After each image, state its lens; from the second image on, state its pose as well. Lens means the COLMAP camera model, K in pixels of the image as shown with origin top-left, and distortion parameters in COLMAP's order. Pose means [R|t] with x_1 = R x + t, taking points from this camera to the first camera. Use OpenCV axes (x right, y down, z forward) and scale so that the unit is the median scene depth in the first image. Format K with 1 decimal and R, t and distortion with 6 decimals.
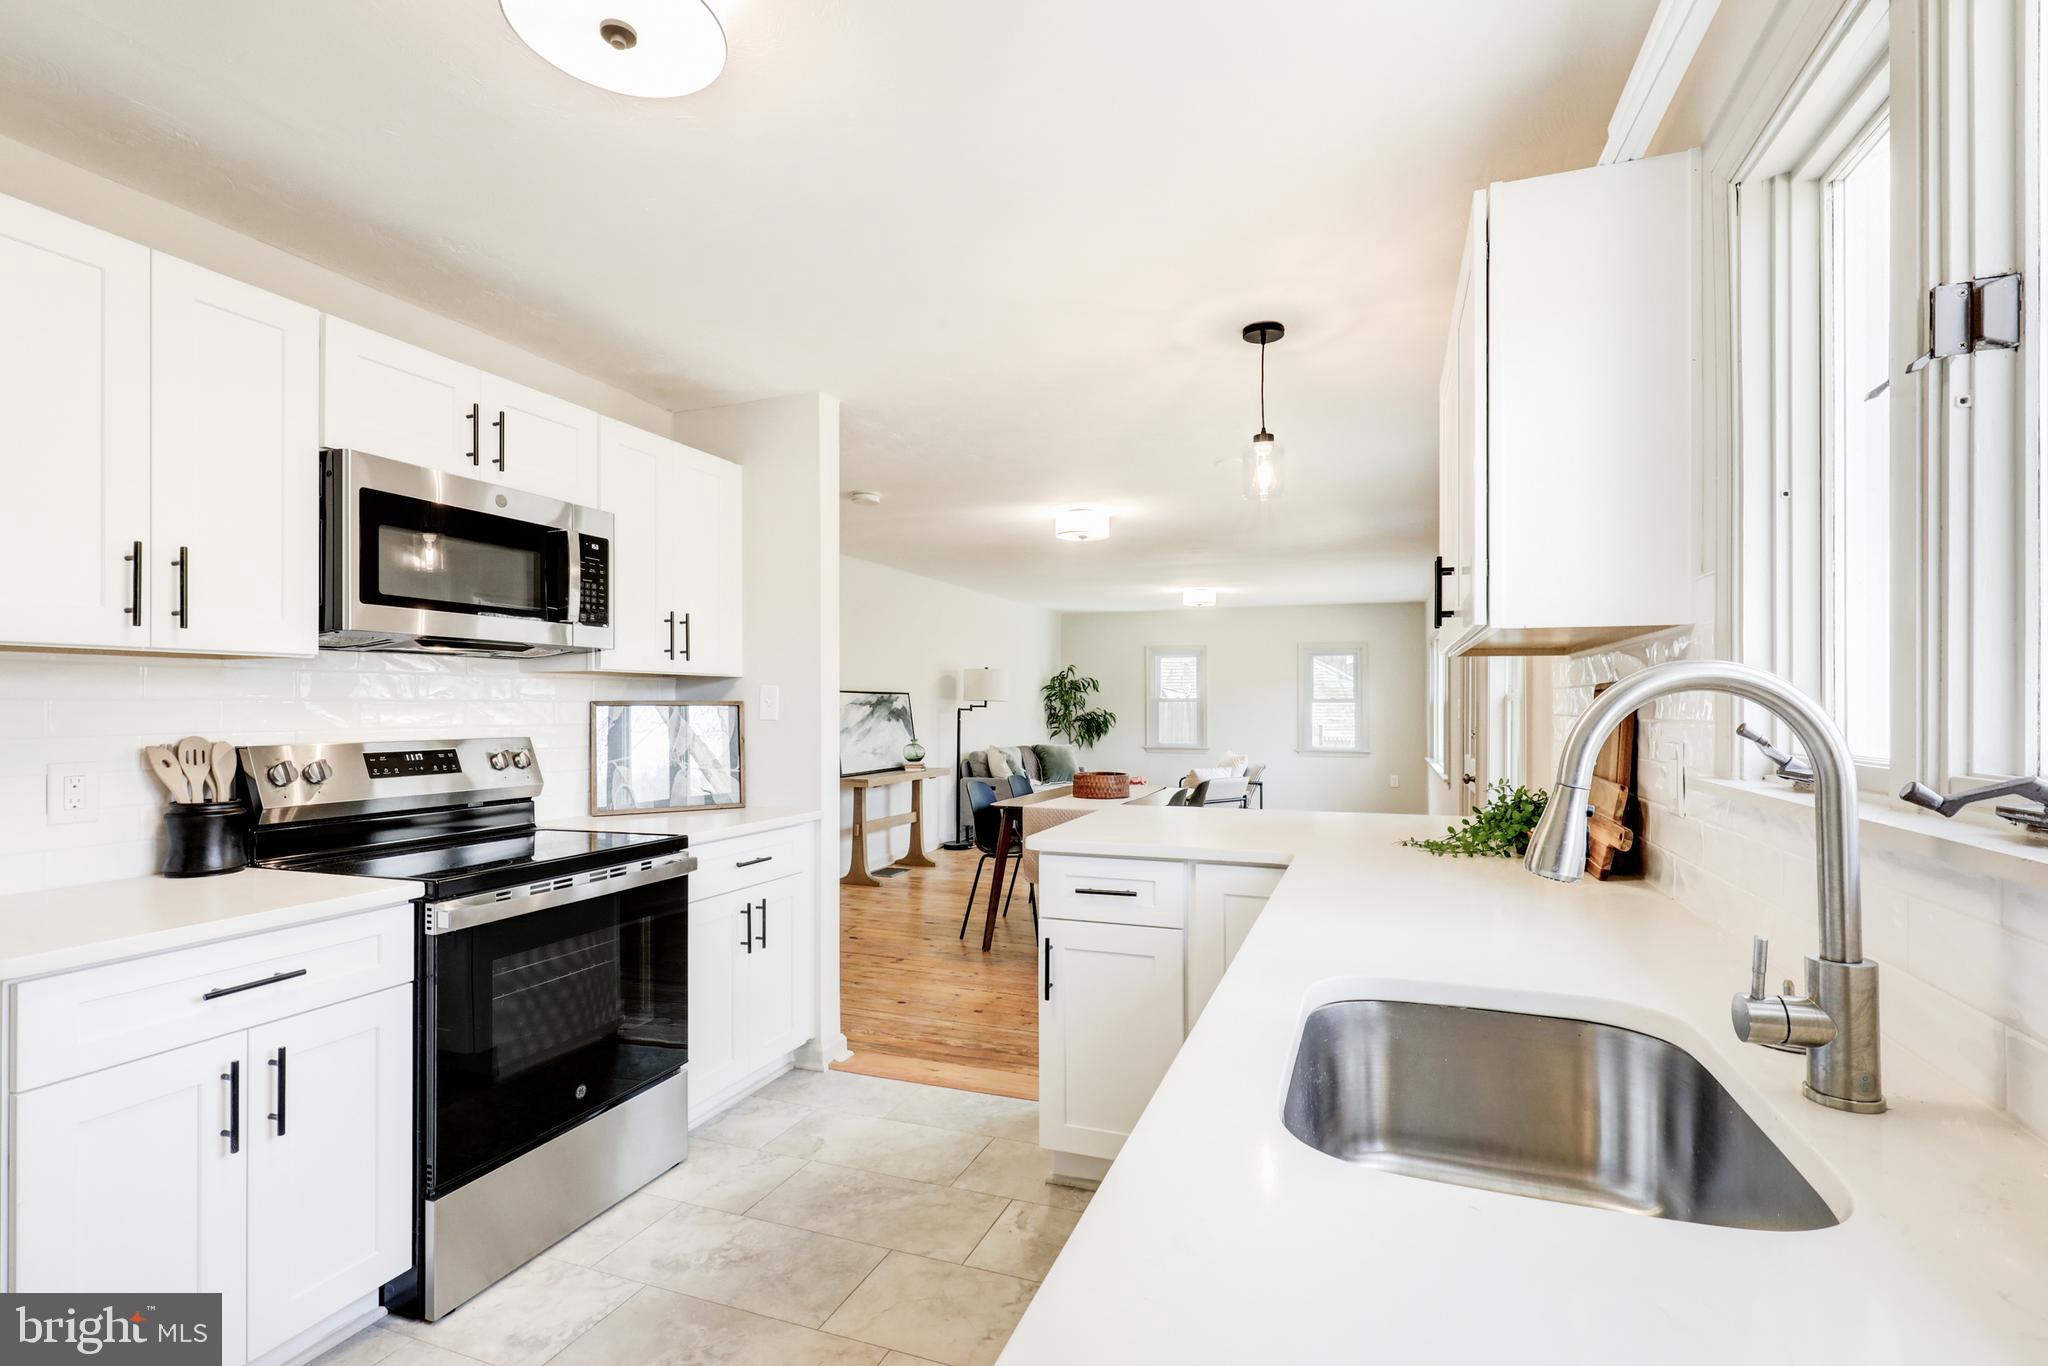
lens RADIAL K [[939.6, 0, 1025.3], [0, 939.6, 701.5], [0, 0, 1]] dist [-0.010782, -0.000402]
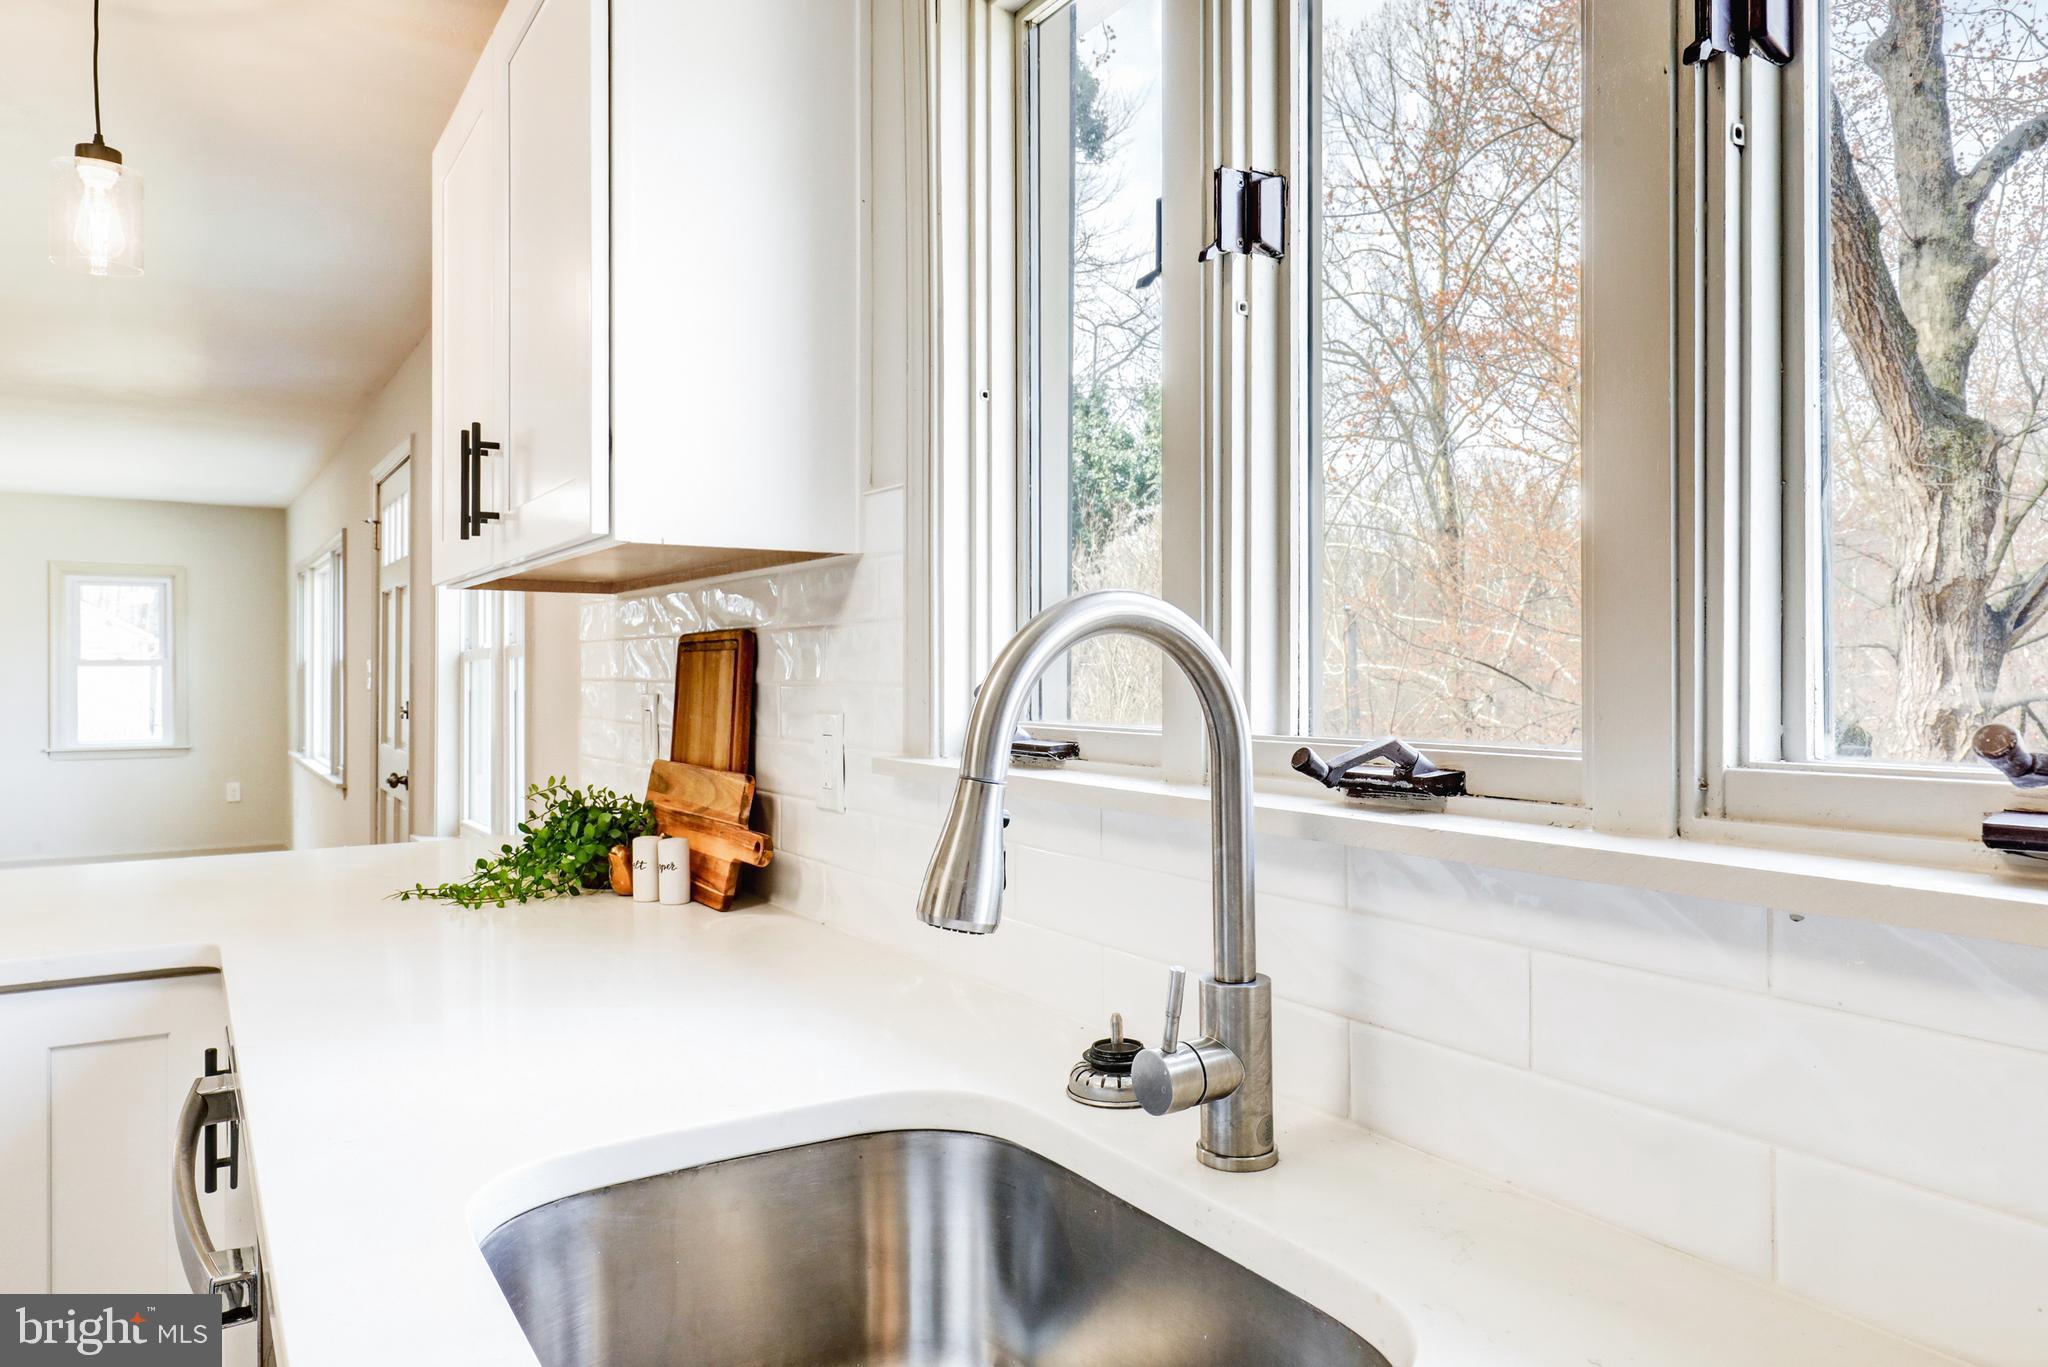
lens RADIAL K [[1370.6, 0, 1026.9], [0, 1370.6, 662.6], [0, 0, 1]] dist [0.016382, 0.000170]
pose [[0.608547, 0.001362, 0.793516, -0.055549], [-0.000256, 0.999999, -0.001520, 0.004354], [-0.793518, 0.000722, 0.608547, 0.161126]]
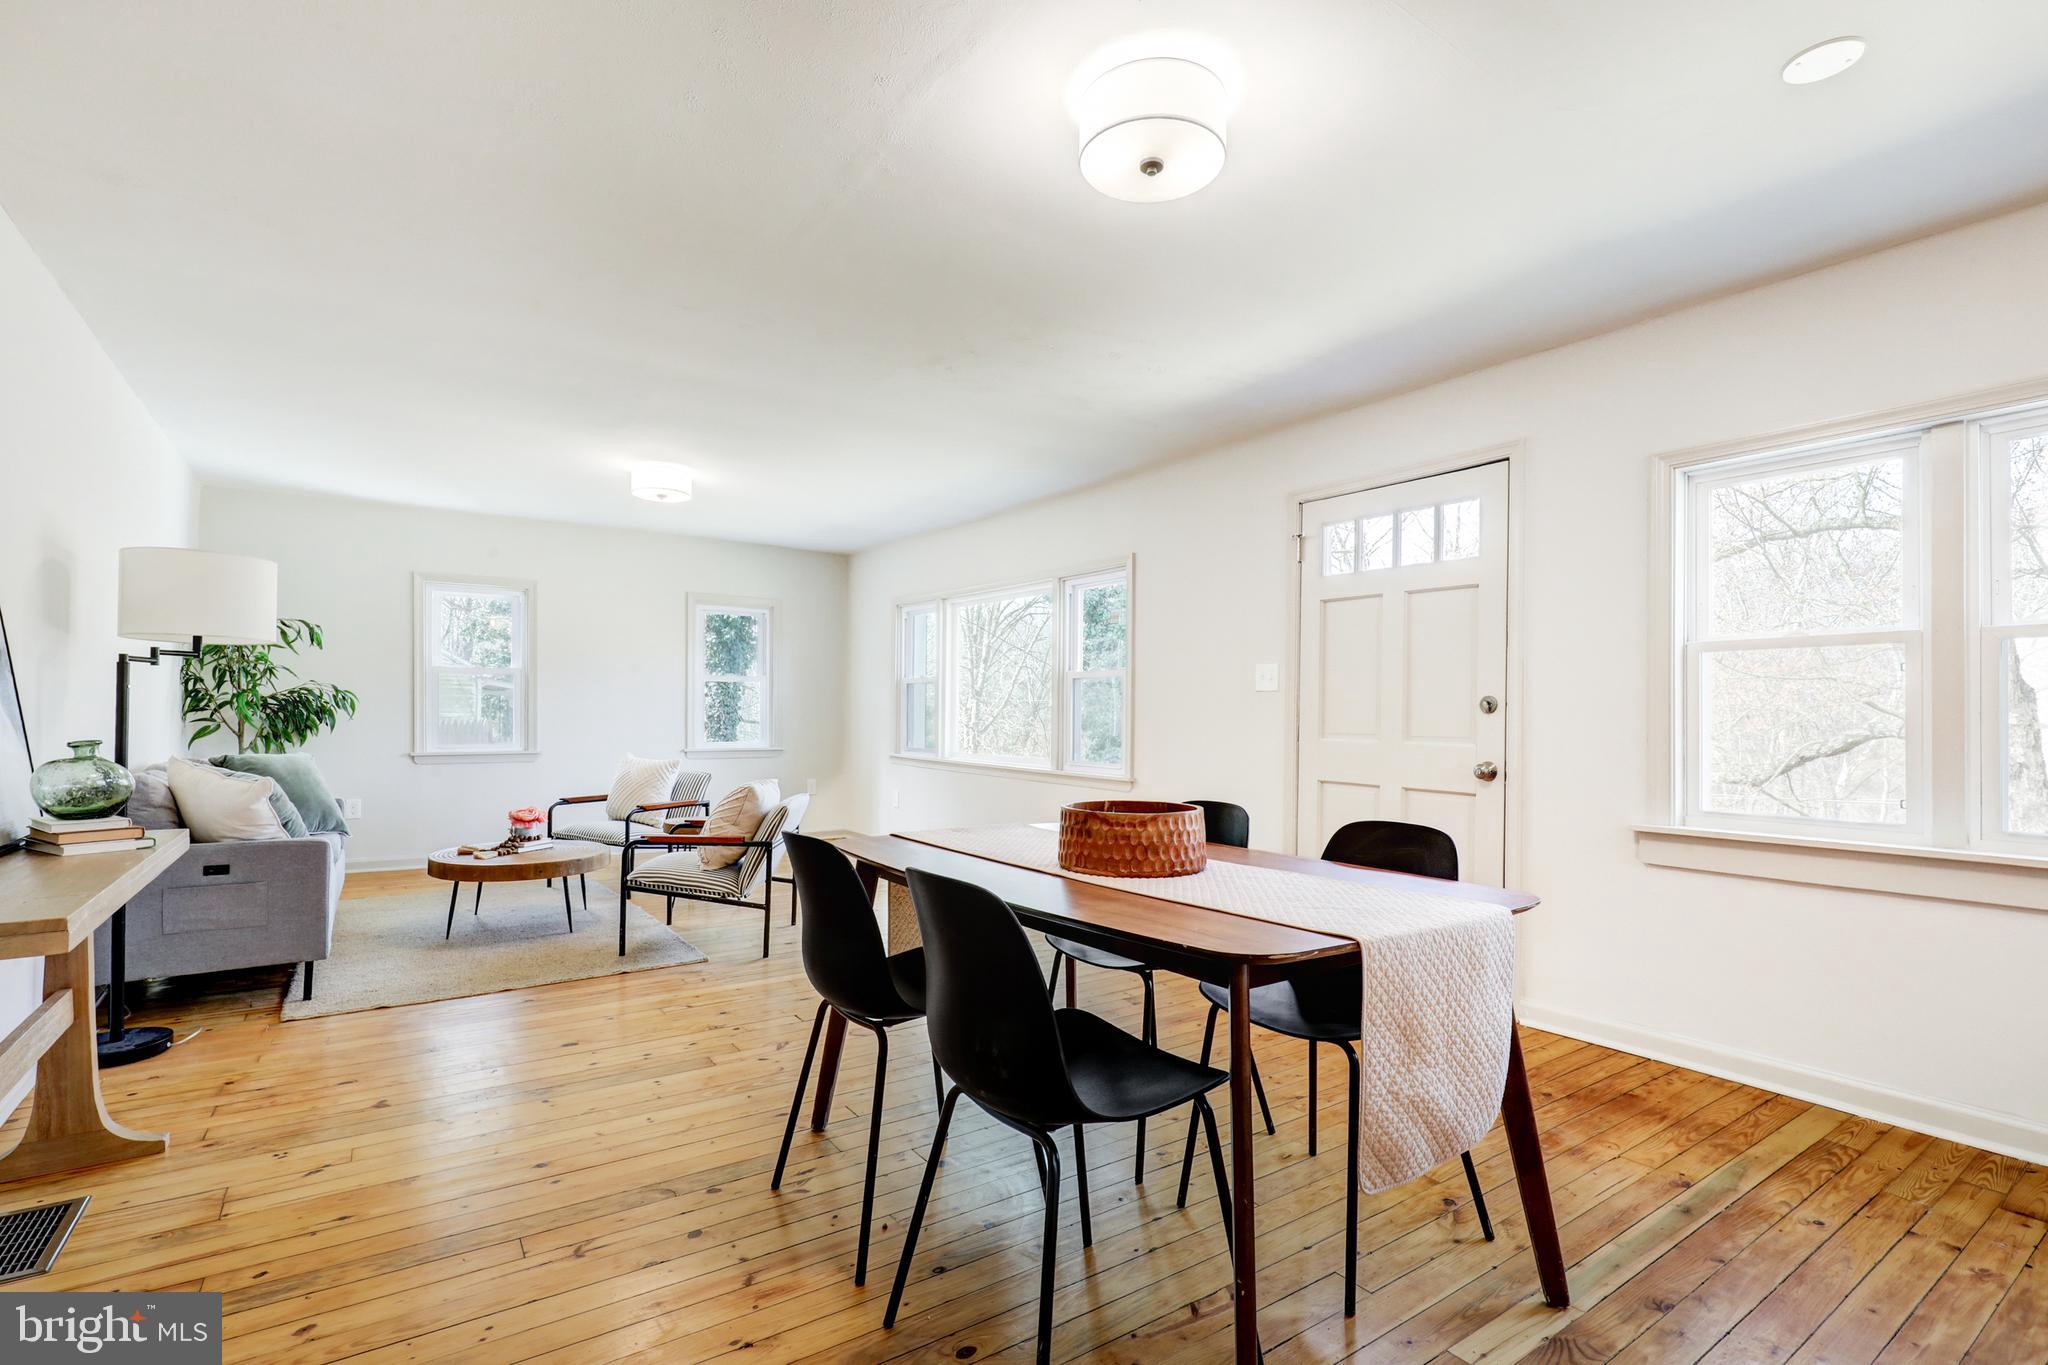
lens RADIAL K [[939.6, 0, 1025.3], [0, 939.6, 701.0], [0, 0, 1]] dist [-0.010782, -0.000402]
pose [[0.565102, 0.009226, 0.824970, -0.699462], [-0.010491, 0.999937, -0.003996, 0.090454], [-0.824954, -0.006397, 0.565163, 2.186262]]
